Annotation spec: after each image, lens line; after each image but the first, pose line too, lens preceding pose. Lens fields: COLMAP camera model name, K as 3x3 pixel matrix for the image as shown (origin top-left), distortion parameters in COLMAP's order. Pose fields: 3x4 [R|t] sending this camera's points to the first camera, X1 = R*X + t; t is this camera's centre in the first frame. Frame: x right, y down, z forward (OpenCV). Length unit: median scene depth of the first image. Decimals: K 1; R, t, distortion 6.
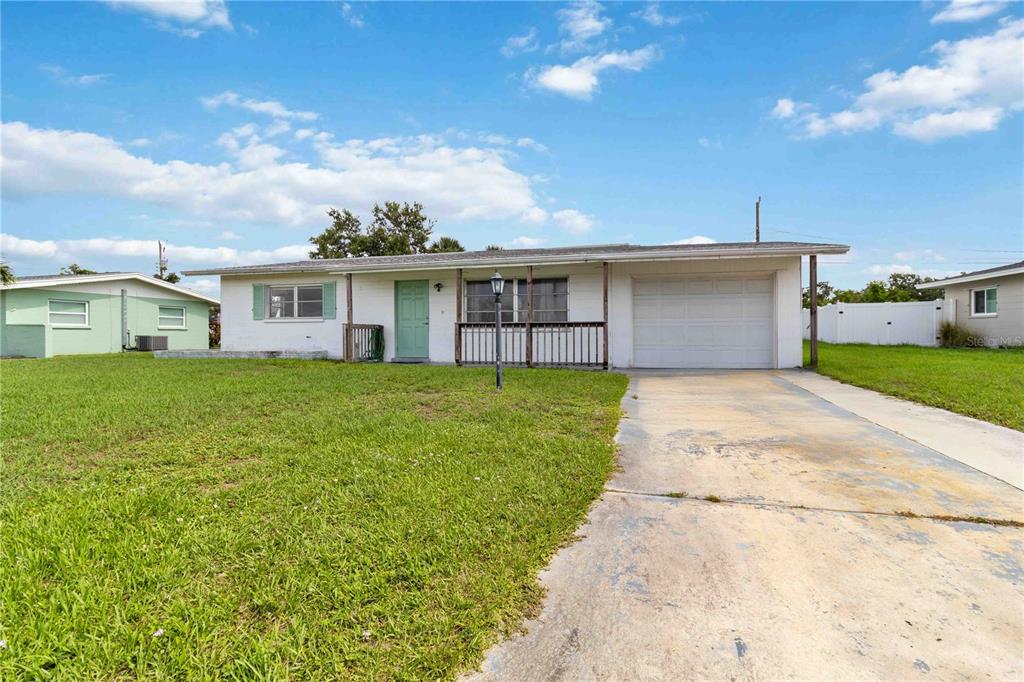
lens RADIAL K [[483.9, 0, 511.1], [0, 483.9, 340.0], [0, 0, 1]] dist [-0.000641, -0.000108]
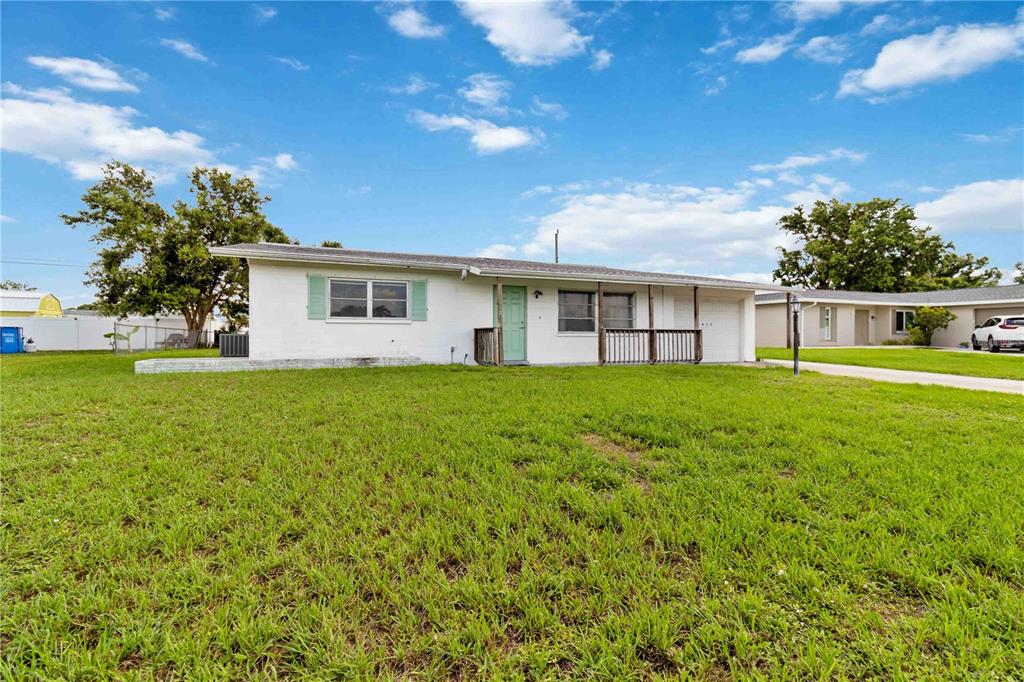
lens RADIAL K [[483.9, 0, 510.4], [0, 483.9, 336.3], [0, 0, 1]] dist [-0.000641, -0.000108]
pose [[0.792597, 0.005649, 0.609720, -0.855040], [0.003679, 0.999895, -0.014047, -0.001424], [-0.609735, 0.013377, 0.792493, 0.195825]]
